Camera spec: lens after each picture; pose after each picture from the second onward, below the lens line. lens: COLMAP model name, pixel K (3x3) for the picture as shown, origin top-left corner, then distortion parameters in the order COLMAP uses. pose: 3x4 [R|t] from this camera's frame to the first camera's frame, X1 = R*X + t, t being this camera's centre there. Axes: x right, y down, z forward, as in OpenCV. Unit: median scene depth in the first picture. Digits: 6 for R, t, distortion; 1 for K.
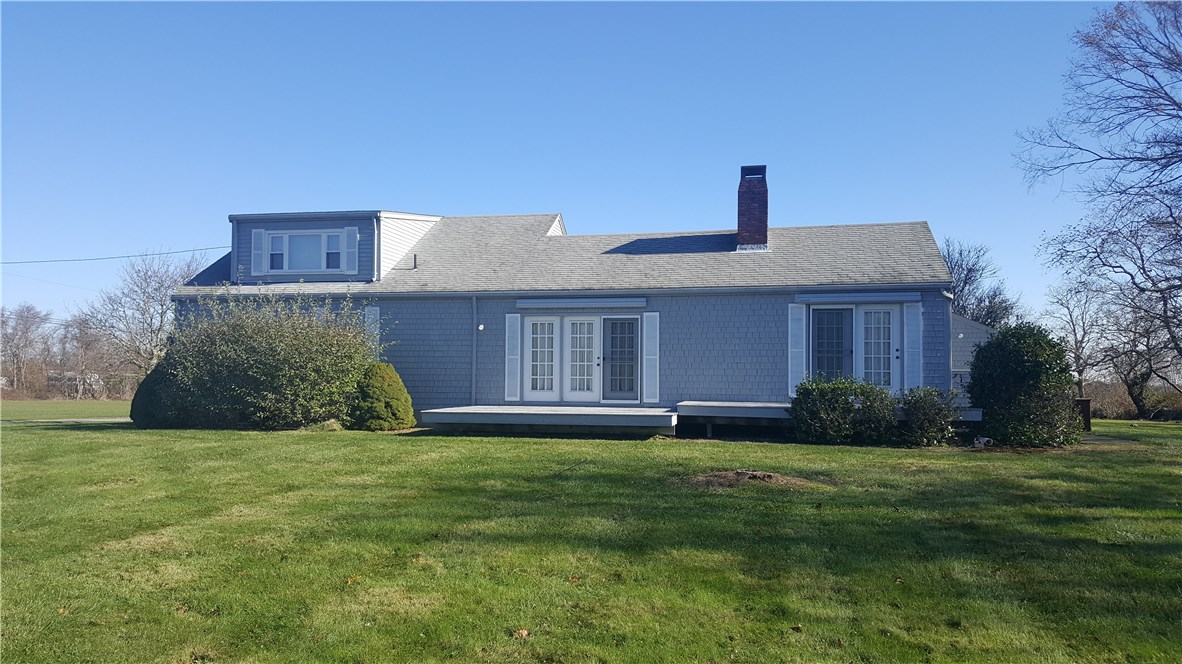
lens RADIAL K [[822.1, 0, 571.1], [0, 822.1, 348.4], [0, 0, 1]] dist [0.156871, -0.320994]
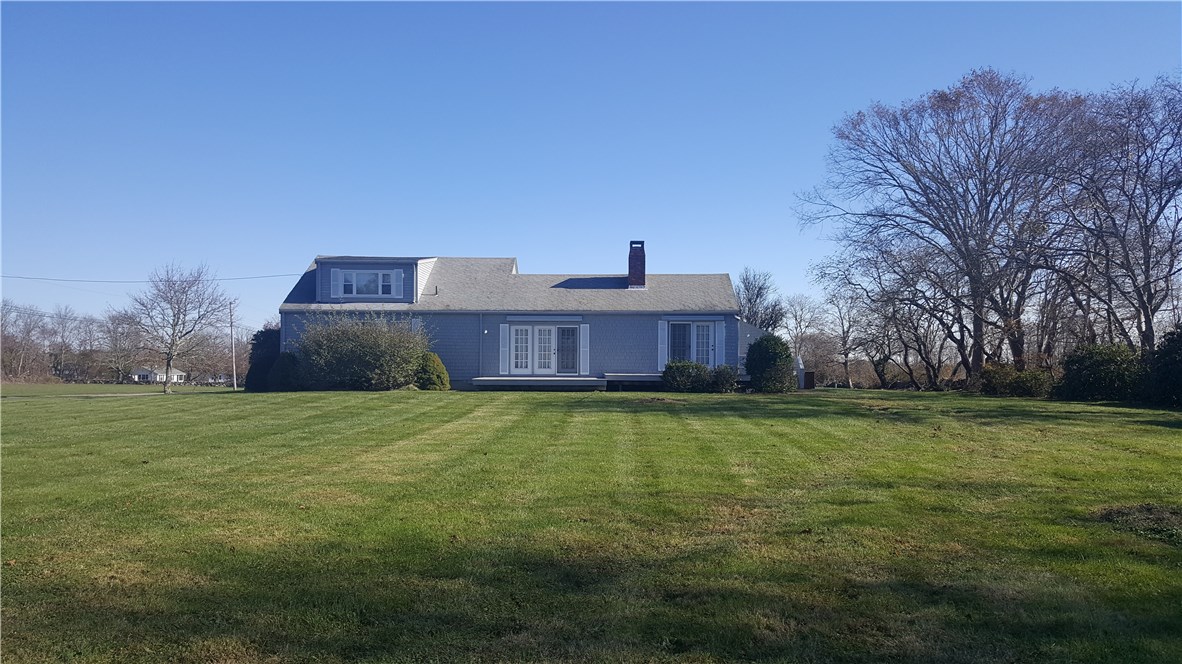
lens RADIAL K [[881.0, 0, 558.4], [0, 881.0, 360.8], [0, 0, 1]] dist [0.119903, -0.247367]
pose [[0.981193, -0.003434, 0.192996, -0.316736], [-0.003575, 0.999347, 0.035954, -0.031652], [-0.192994, -0.035968, 0.980541, -0.838490]]
